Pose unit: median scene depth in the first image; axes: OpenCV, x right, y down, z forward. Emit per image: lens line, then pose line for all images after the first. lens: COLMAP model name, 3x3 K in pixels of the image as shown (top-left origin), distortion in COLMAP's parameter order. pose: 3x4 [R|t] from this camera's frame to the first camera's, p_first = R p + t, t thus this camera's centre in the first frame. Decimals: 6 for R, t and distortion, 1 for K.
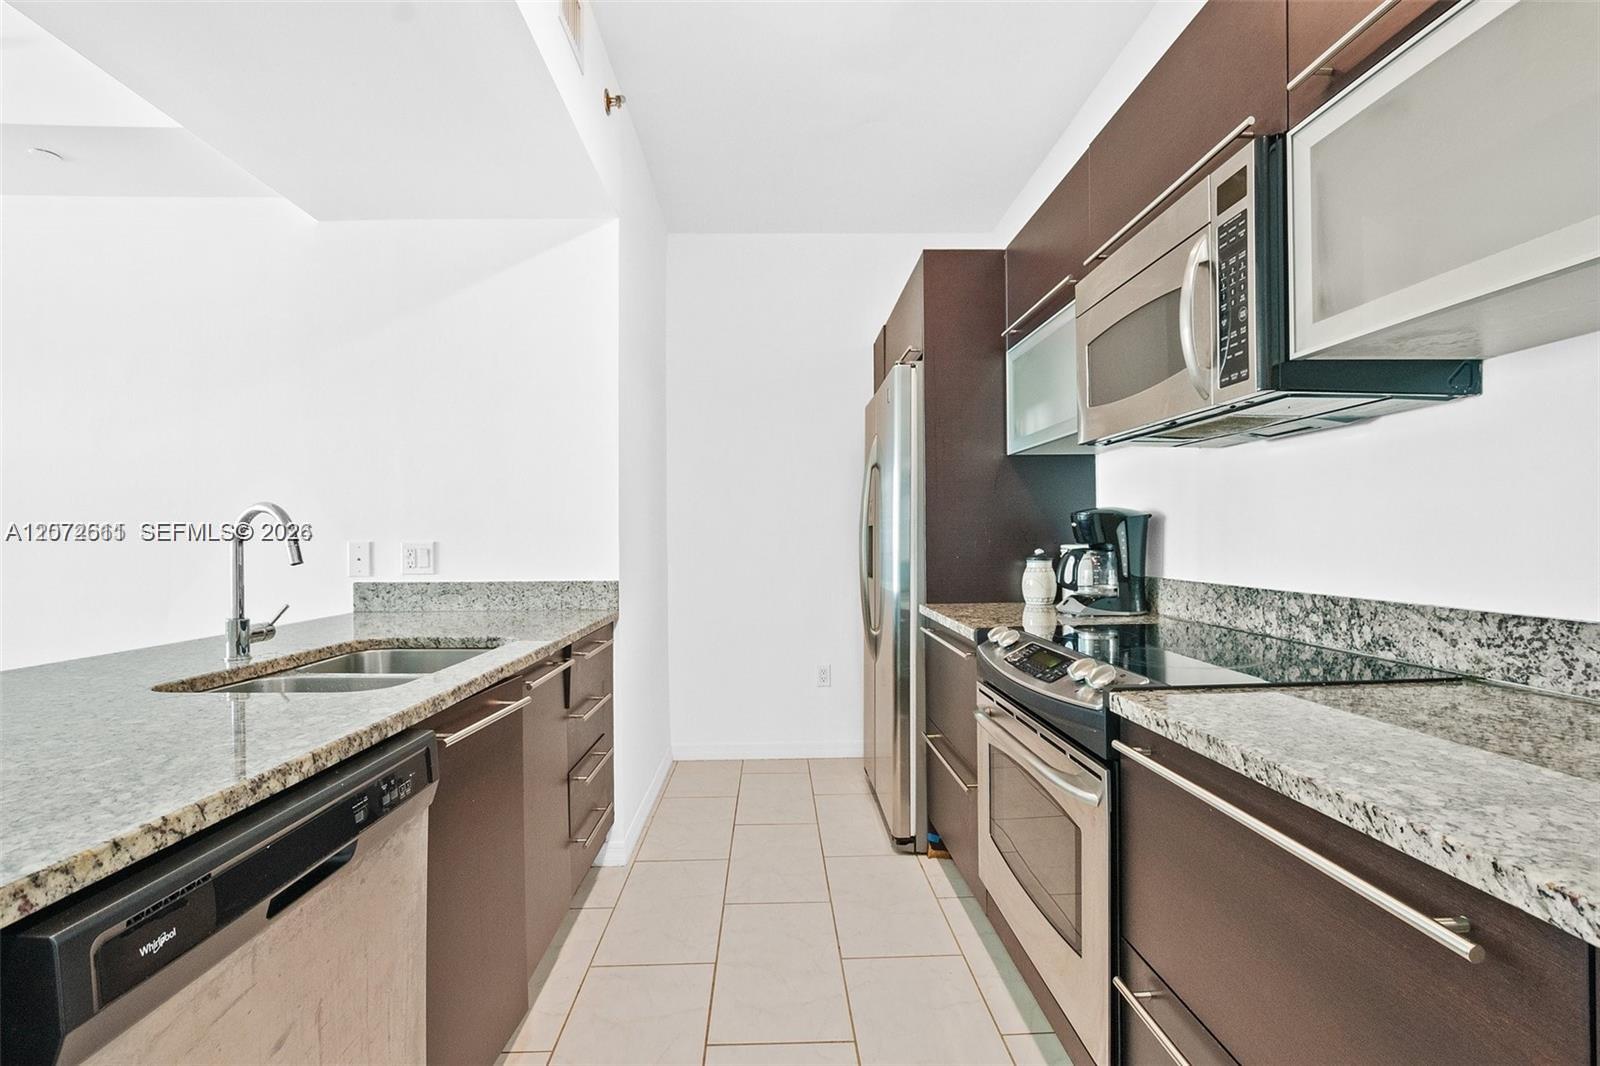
lens RADIAL K [[785.3, 0, 800.0], [0, 785.3, 533.0], [0, 0, 1]] dist [0.016757, 0.000518]
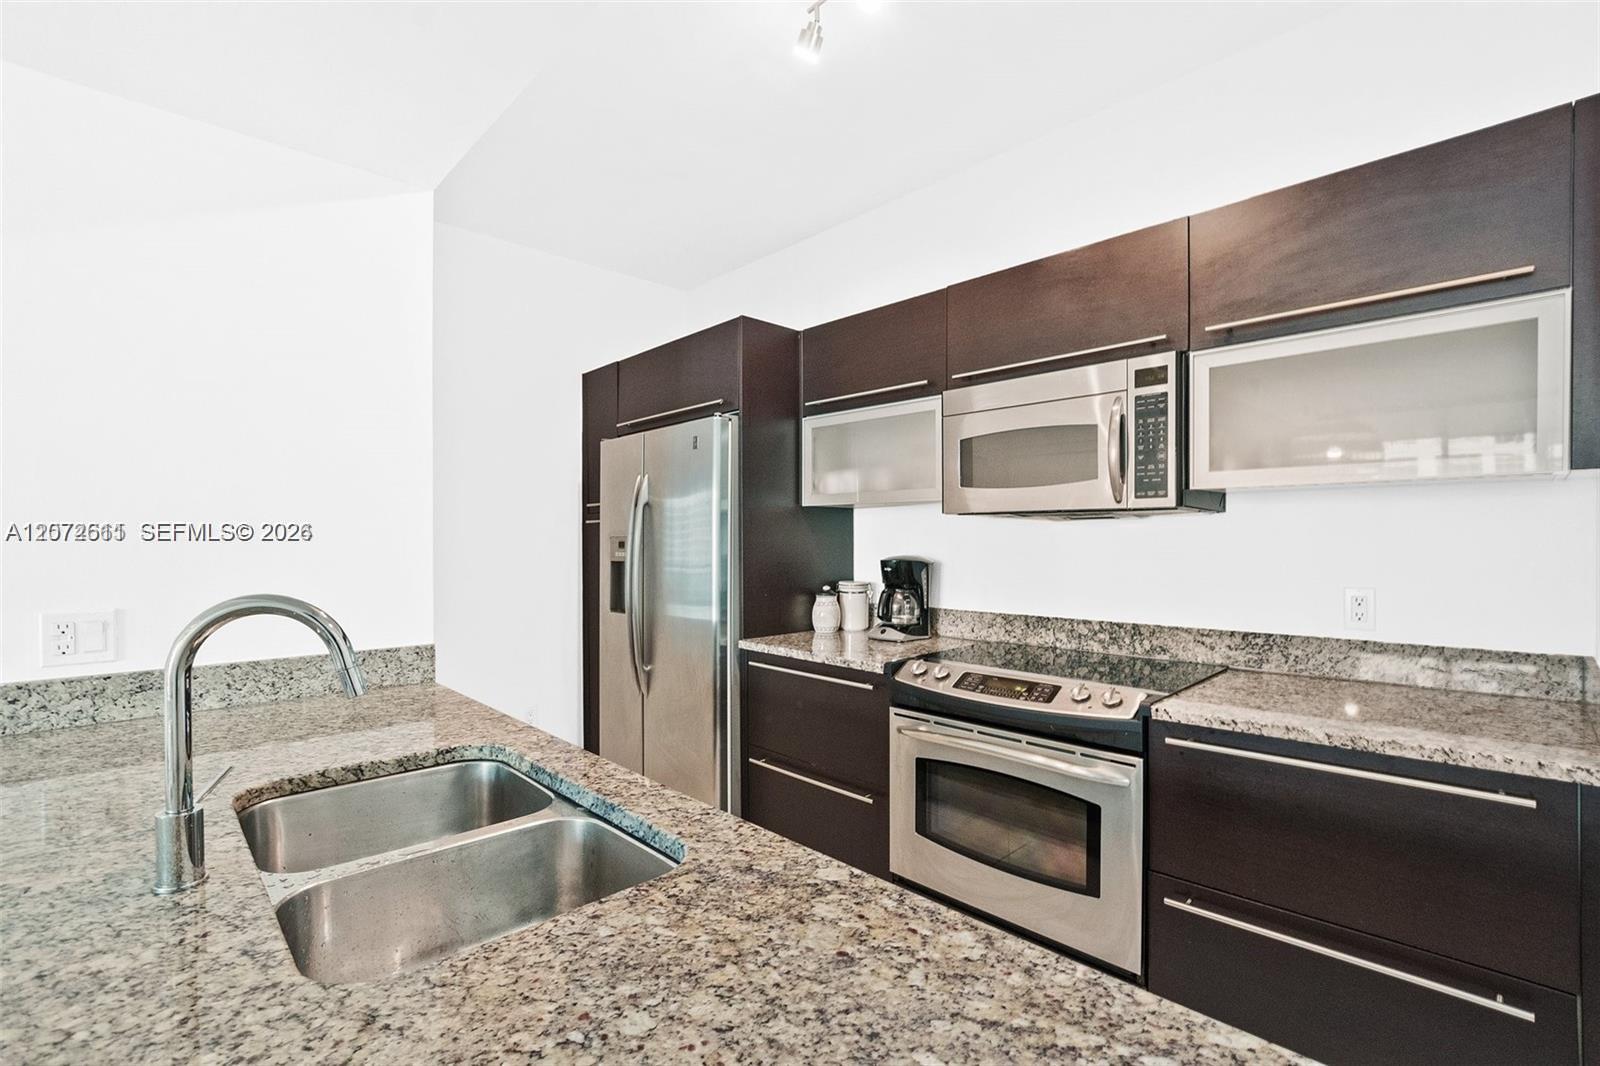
lens RADIAL K [[705.9, 0, 828.2], [0, 705.9, 531.5], [0, 0, 1]] dist [-0.014143, 0.000360]
pose [[0.716778, 0.018021, 0.697068, -0.798952], [-0.009295, 0.999824, -0.016290, -0.081451], [-0.697239, 0.005198, 0.716820, 0.389847]]
